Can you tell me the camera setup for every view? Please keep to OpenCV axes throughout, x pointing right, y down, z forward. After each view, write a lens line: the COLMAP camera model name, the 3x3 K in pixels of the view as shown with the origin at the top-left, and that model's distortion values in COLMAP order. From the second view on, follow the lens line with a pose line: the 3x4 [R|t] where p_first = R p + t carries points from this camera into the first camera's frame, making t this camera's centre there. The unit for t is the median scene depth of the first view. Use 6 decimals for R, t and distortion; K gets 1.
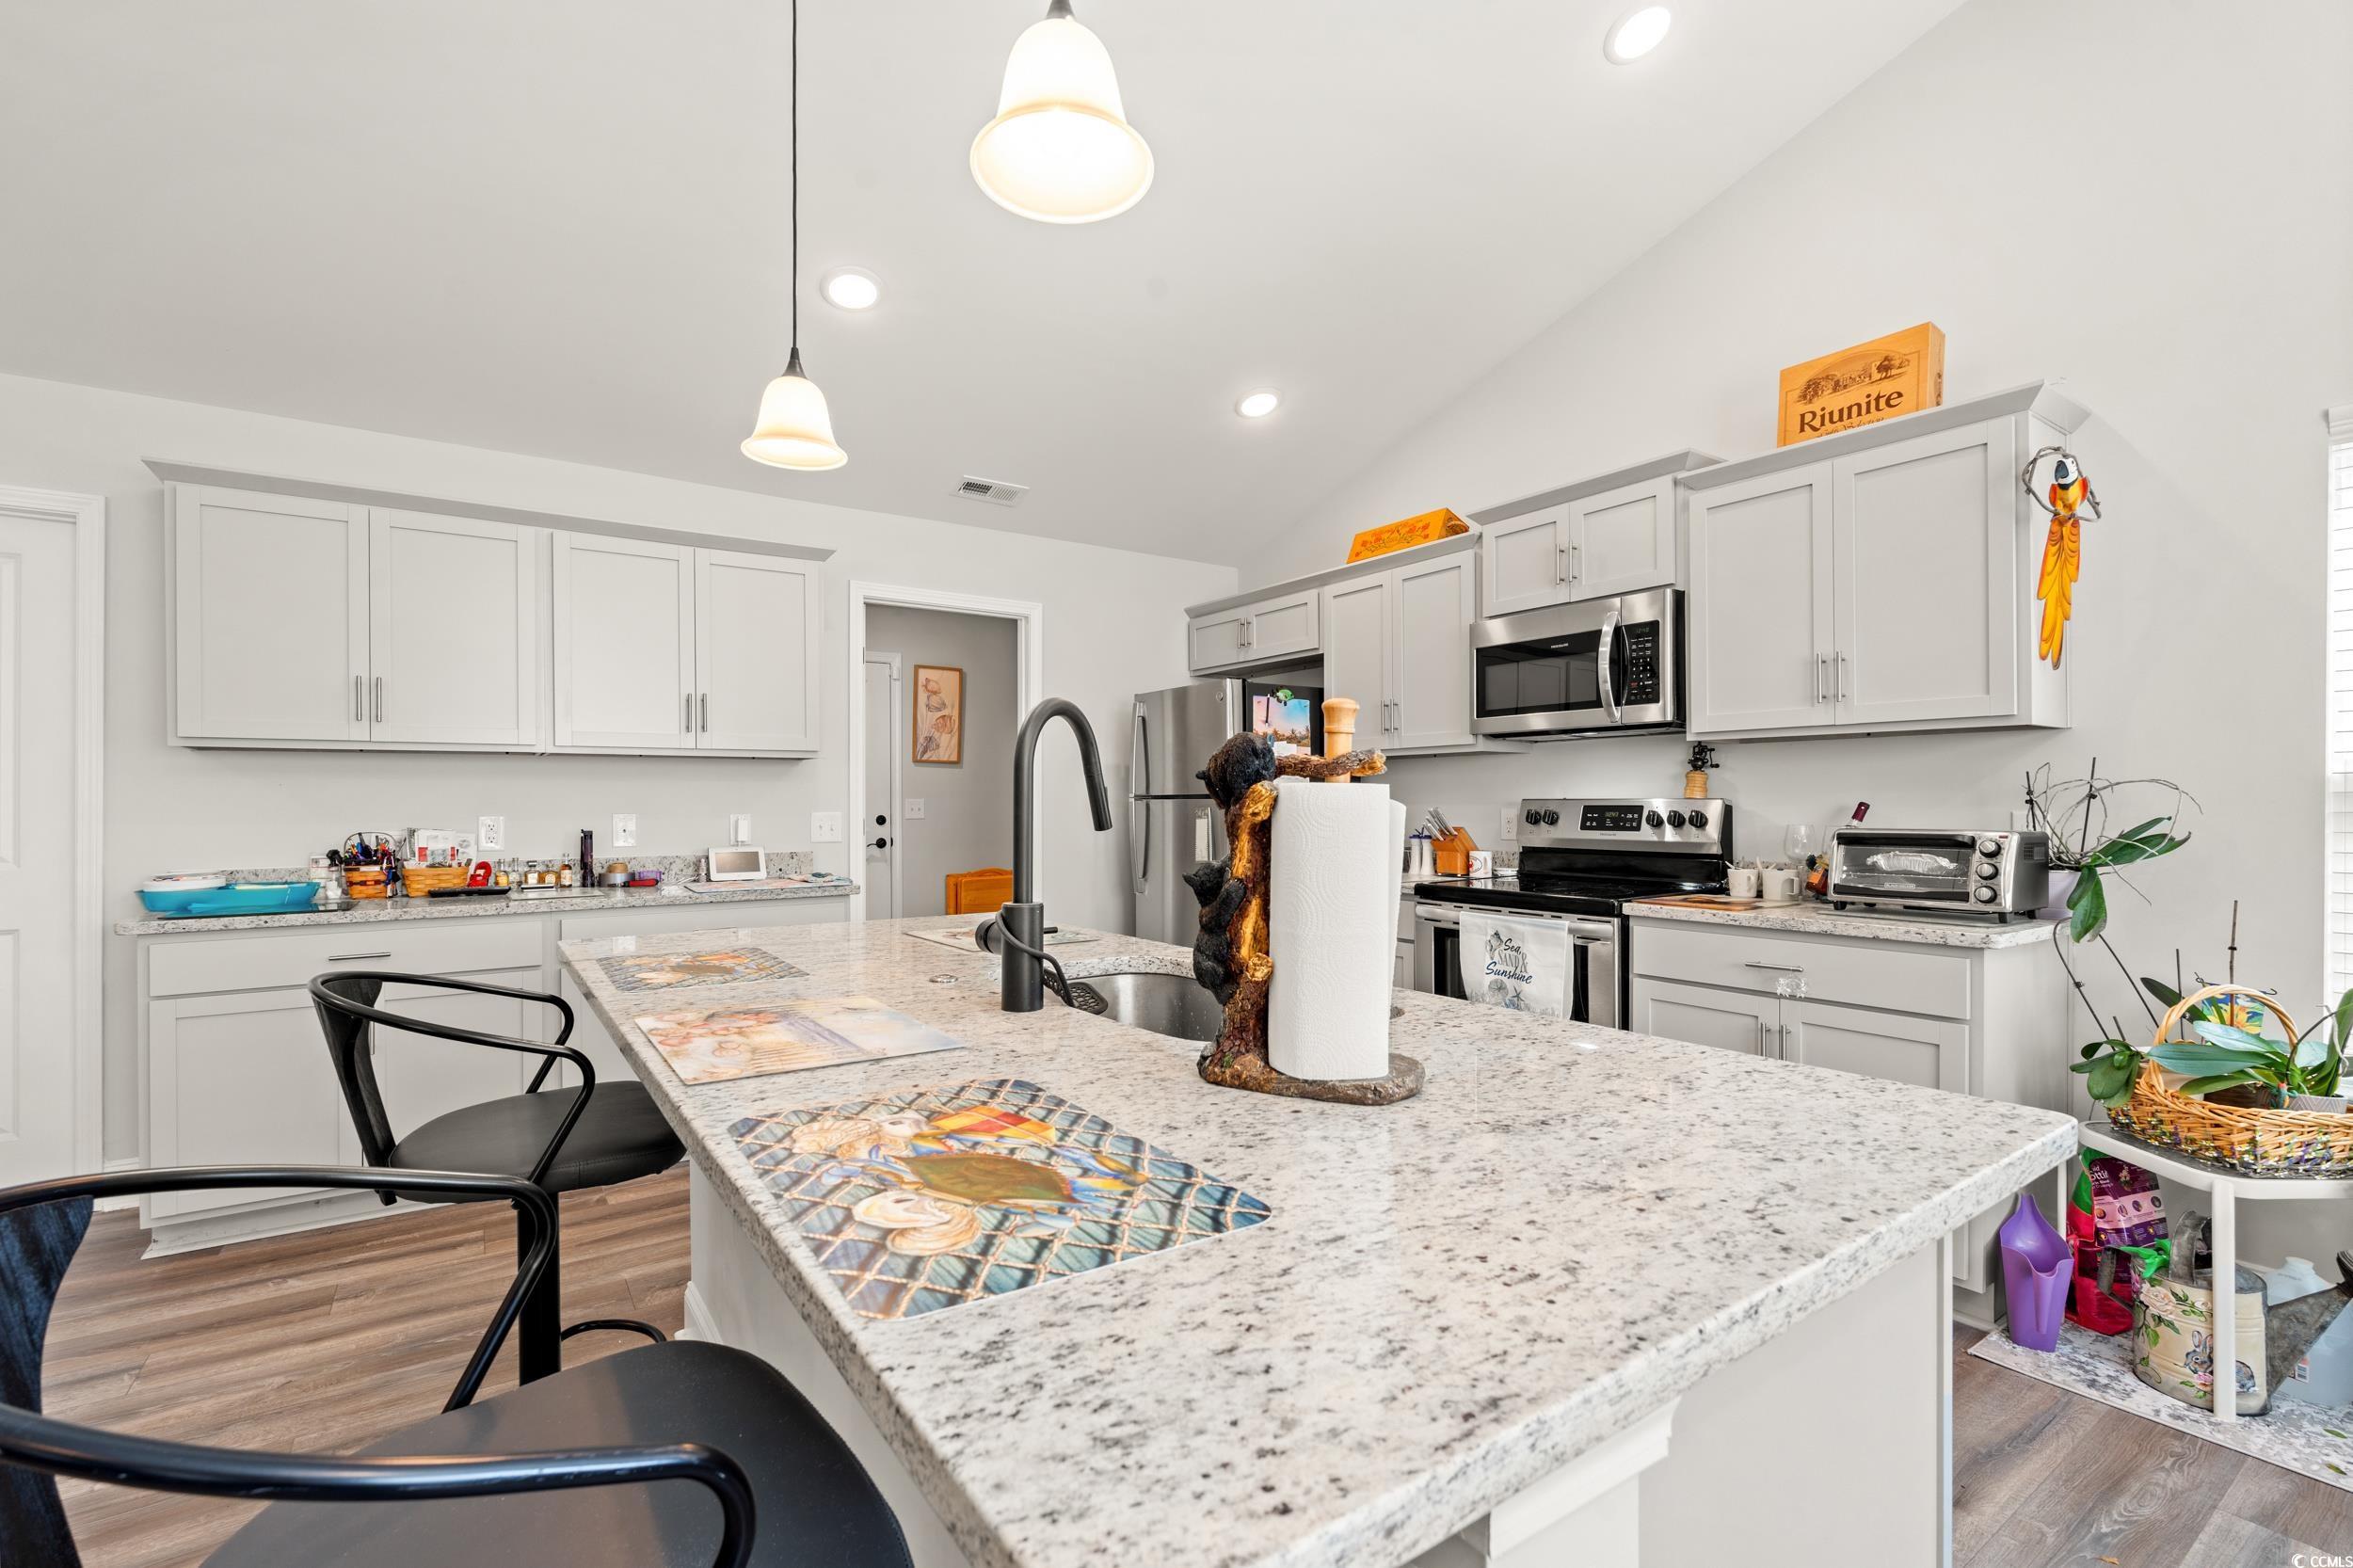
lens RADIAL K [[1028.1, 0, 1165.6], [0, 1028.1, 801.9], [0, 0, 1]] dist [-0.011854, 0.000853]
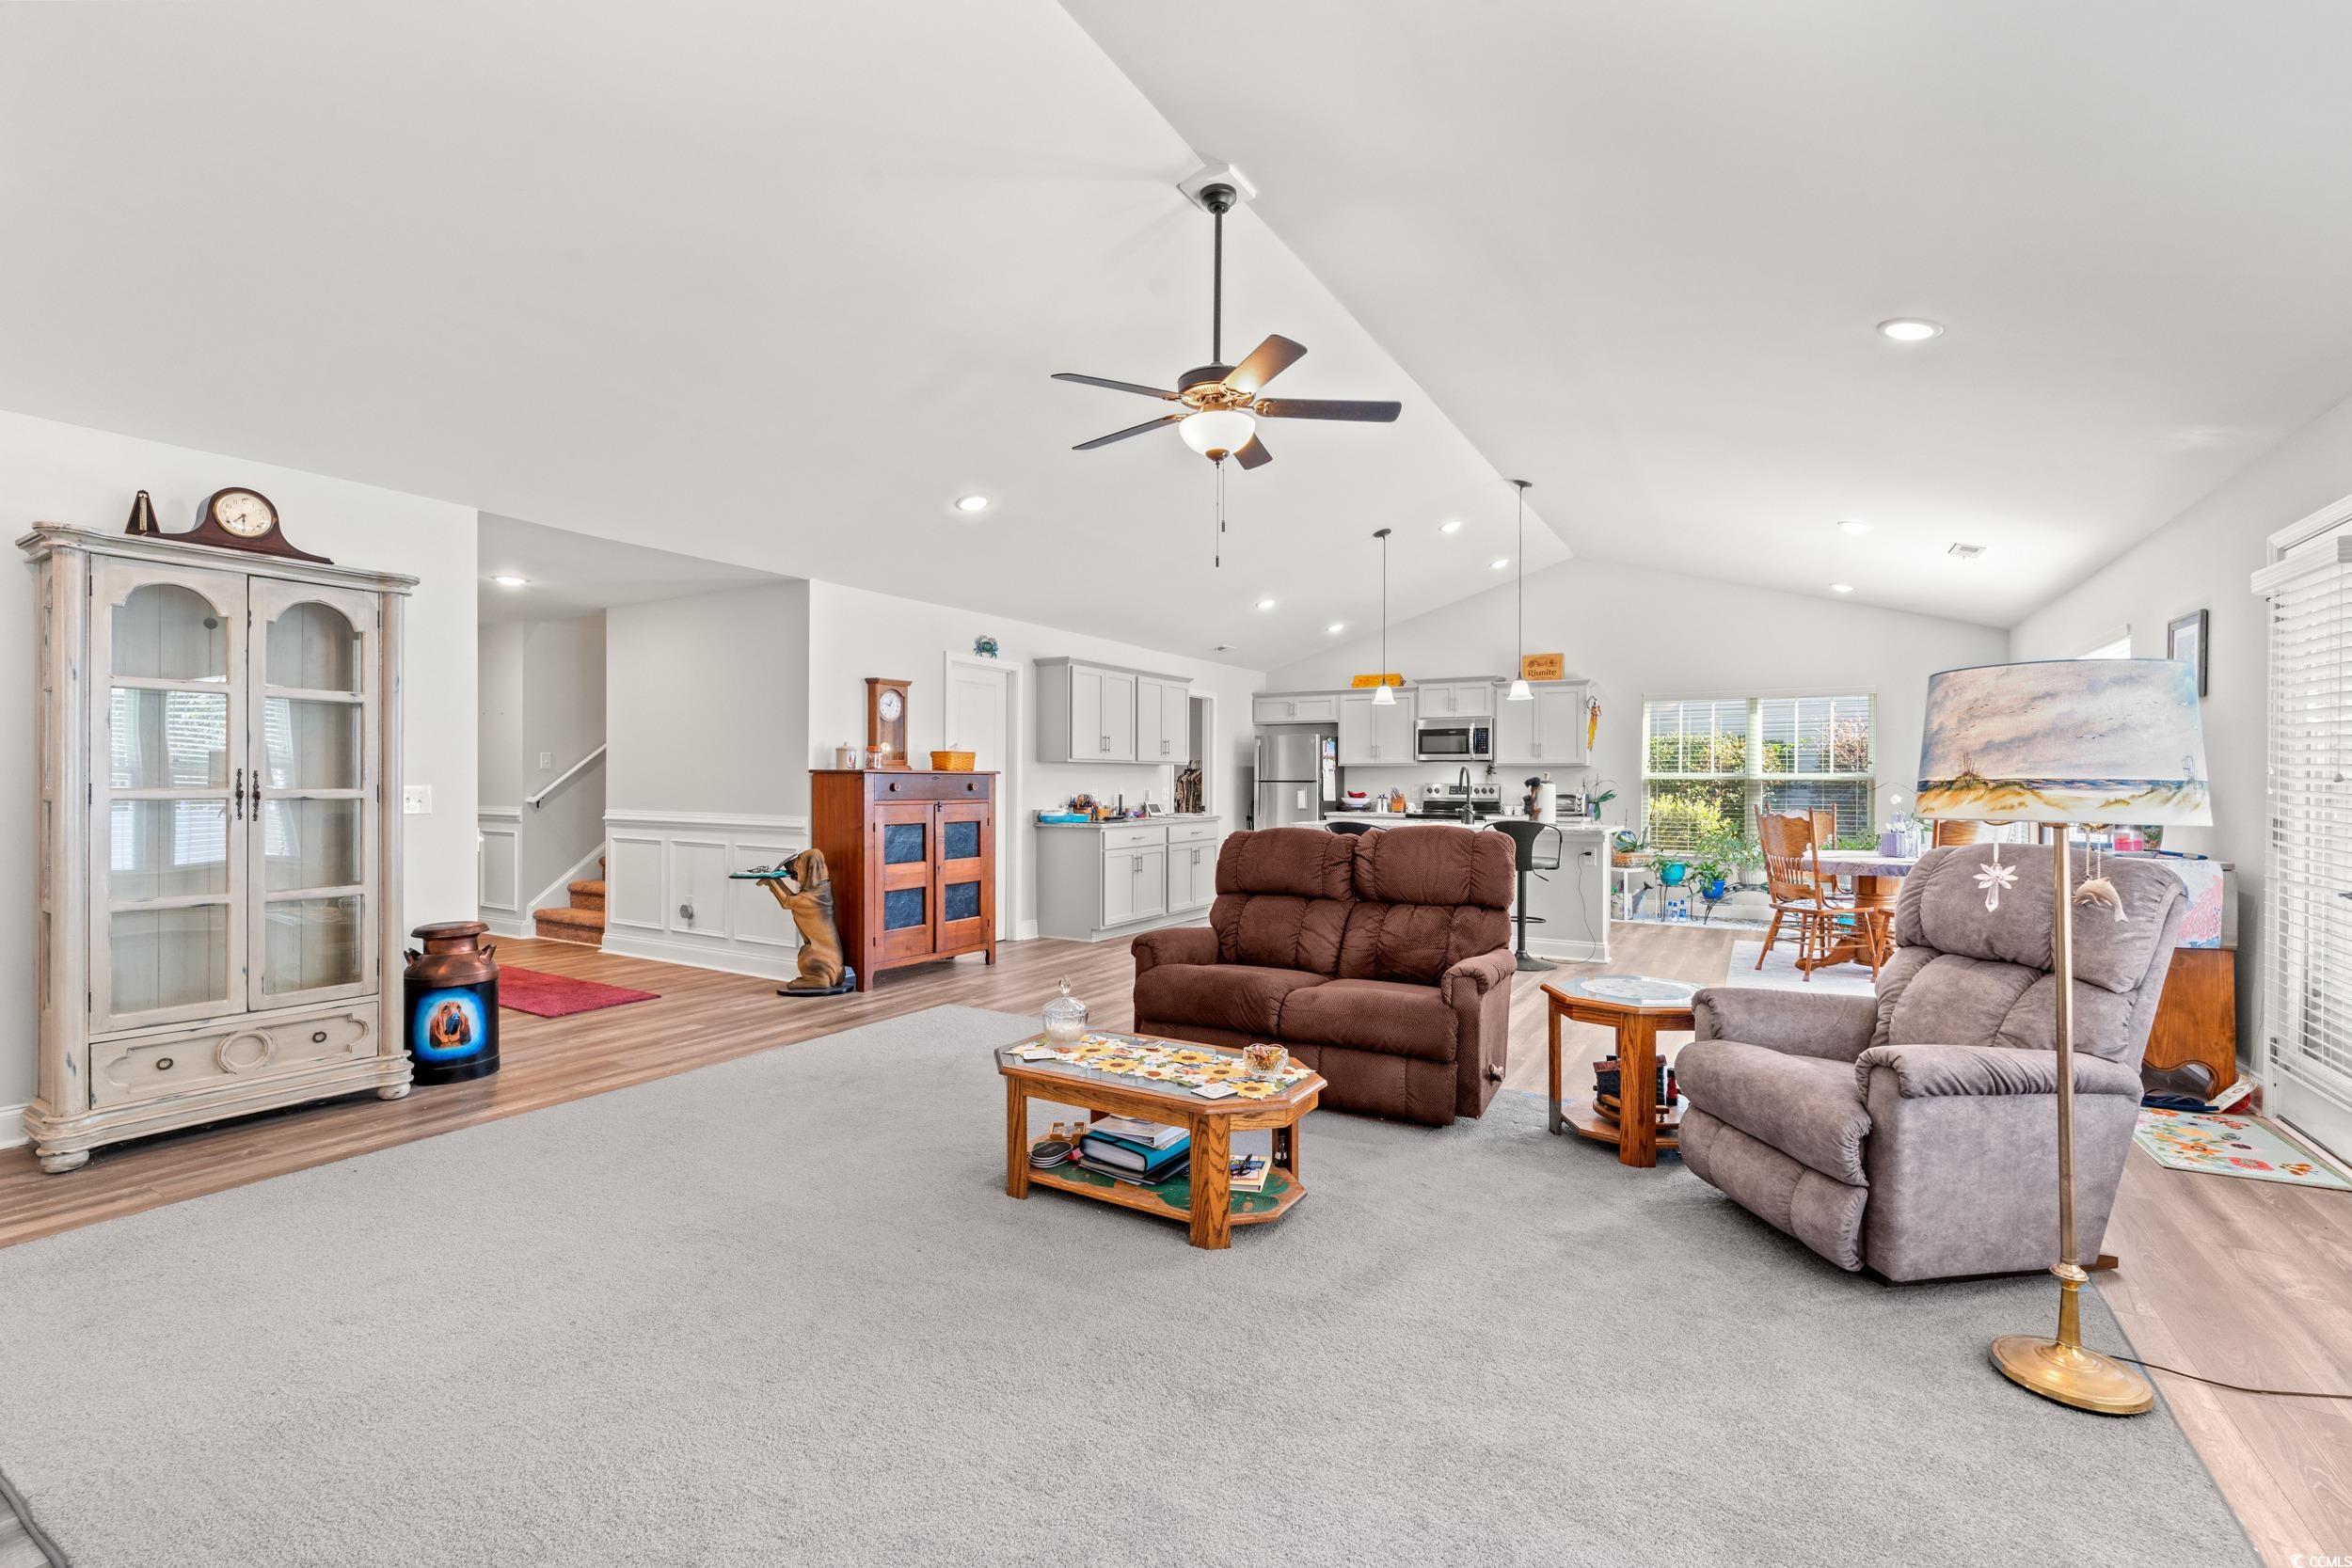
lens RADIAL K [[1027.6, 0, 1159.4], [0, 1027.6, 785.0], [0, 0, 1]] dist [-0.011854, 0.000853]
pose [[0.912187, 0.004914, 0.409745, -1.834851], [-0.006774, 0.999972, 0.003089, -0.003349], [-0.409718, -0.005593, 0.912195, -1.557509]]
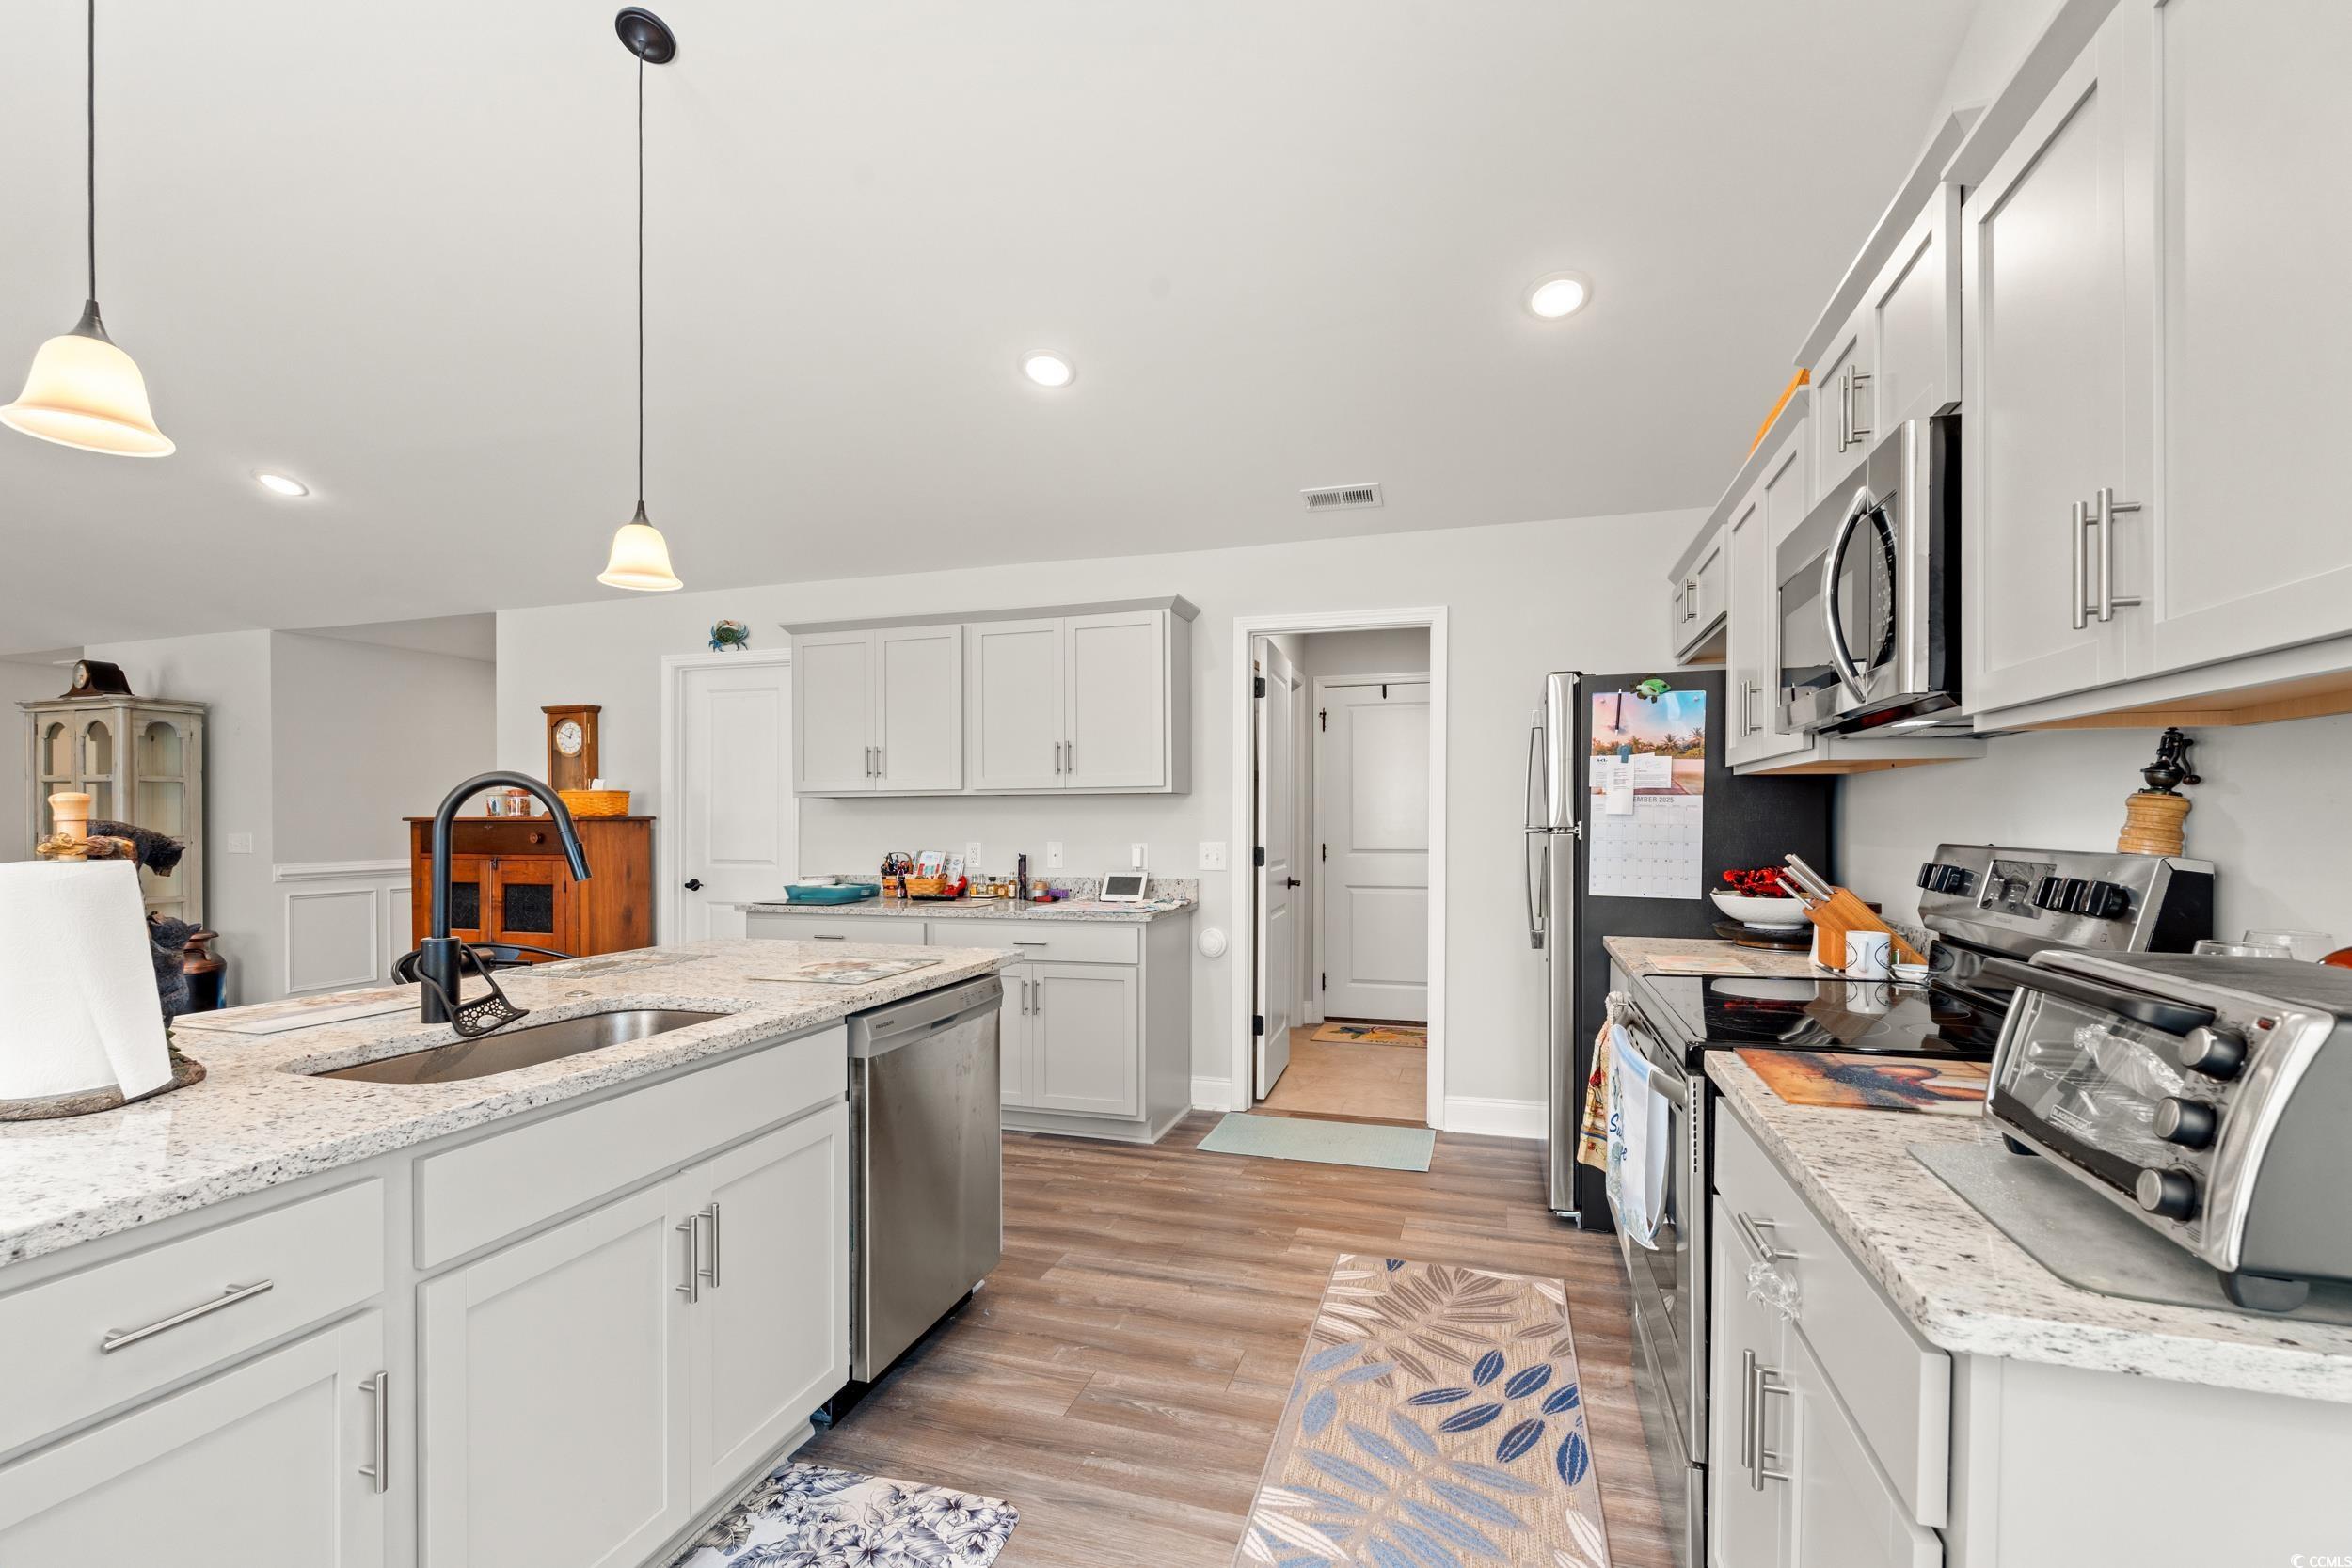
lens RADIAL K [[1027.6, 0, 1181.8], [0, 1027.6, 827.3], [0, 0, 1]] dist [-0.011854, 0.000853]
pose [[0.624401, 0.006687, -0.781076, 0.680600], [0.000194, 0.999962, 0.008716, -0.020953], [0.781104, -0.005593, 0.624376, 0.449413]]
